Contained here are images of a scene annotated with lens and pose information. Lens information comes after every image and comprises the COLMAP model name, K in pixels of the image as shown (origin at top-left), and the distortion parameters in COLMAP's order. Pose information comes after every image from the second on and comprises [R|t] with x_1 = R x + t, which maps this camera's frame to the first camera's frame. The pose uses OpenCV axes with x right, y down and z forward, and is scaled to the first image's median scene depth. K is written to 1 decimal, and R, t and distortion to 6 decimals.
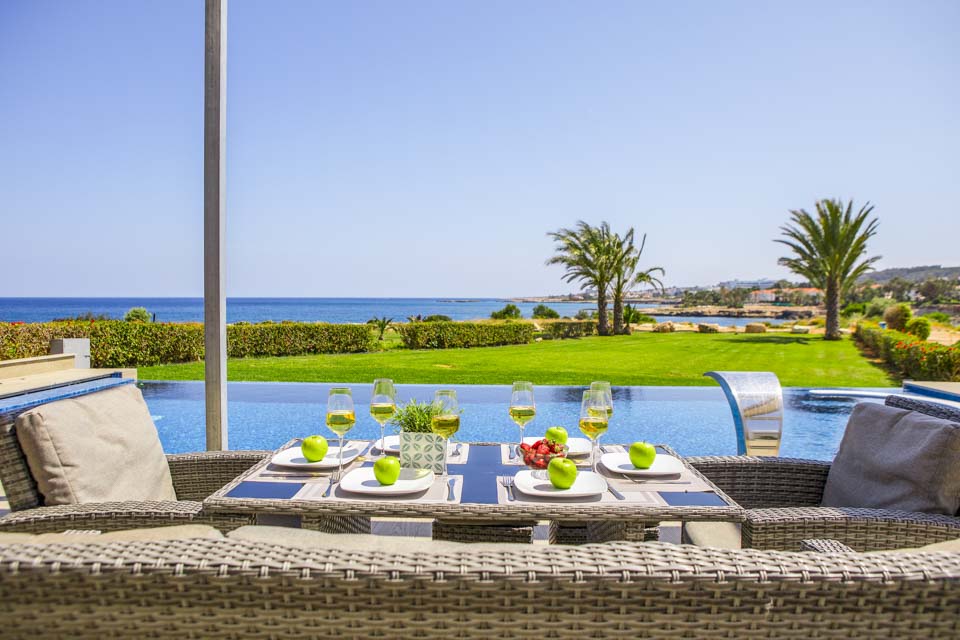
lens RADIAL K [[667.0, 0, 480.0], [0, 667.0, 320.0], [0, 0, 1]] dist [-0.070420, 0.003731]
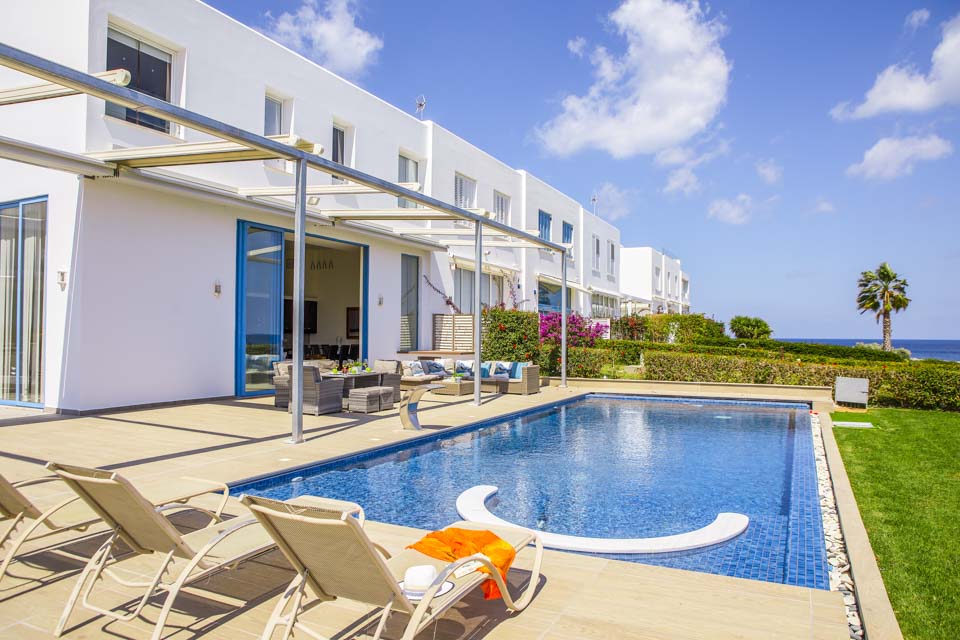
lens RADIAL K [[667.0, 0, 480.0], [0, 667.0, 320.0], [0, 0, 1]] dist [-0.070420, 0.003731]
pose [[-0.397595, -0.033259, -0.916958, 0.255450], [-0.042582, 0.998935, -0.017769, -0.009412], [0.916573, 0.031981, -0.398587, 0.231297]]
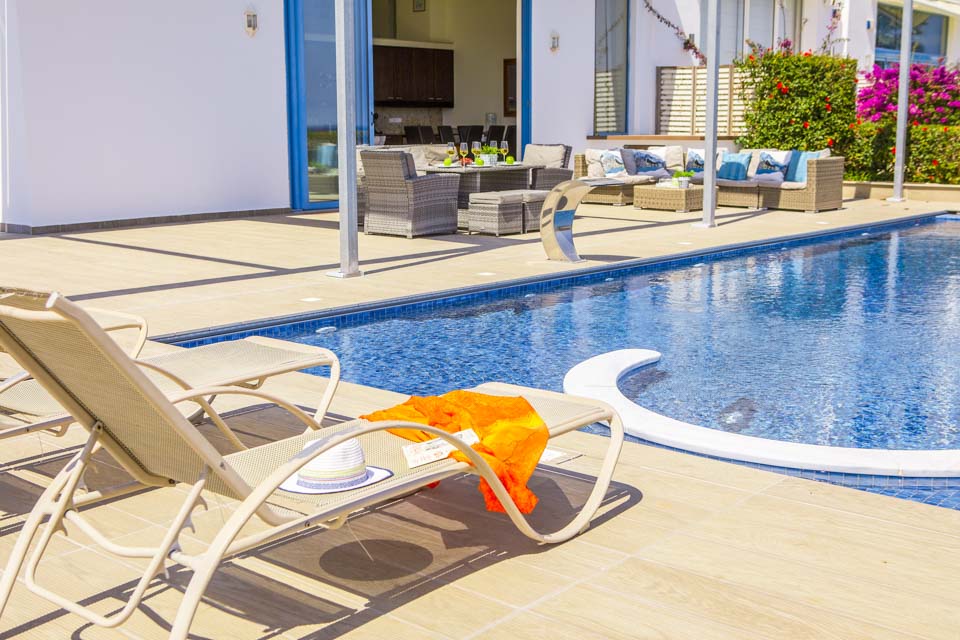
lens RADIAL K [[1178.8, 0, 480.0], [0, 1178.8, 320.0], [0, 0, 1]] dist [-0.031108, -0.003763]
pose [[-0.621708, 0.119965, -0.774007, 0.236475], [-0.029555, 0.983904, 0.176237, -0.002165], [0.782691, 0.132444, -0.608156, 0.246935]]
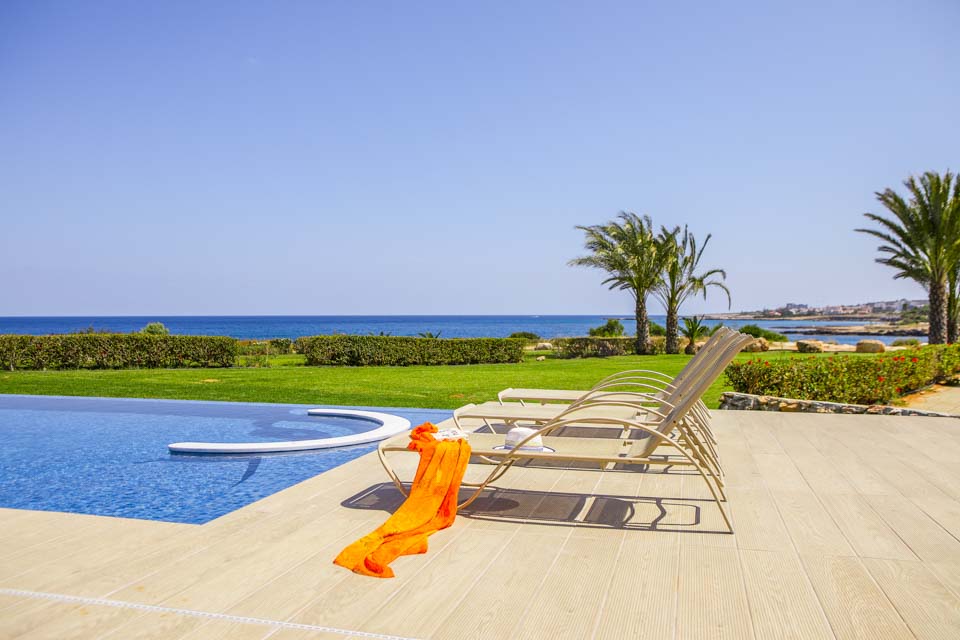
lens RADIAL K [[786.4, 0, 480.0], [0, 786.4, 320.0], [0, 0, 1]] dist [-0.084633, -0.000847]
pose [[0.979444, -0.004828, -0.201658, 0.184393], [-0.000562, 0.999644, -0.026666, 0.007084], [0.201715, 0.026231, 0.979093, 0.040717]]
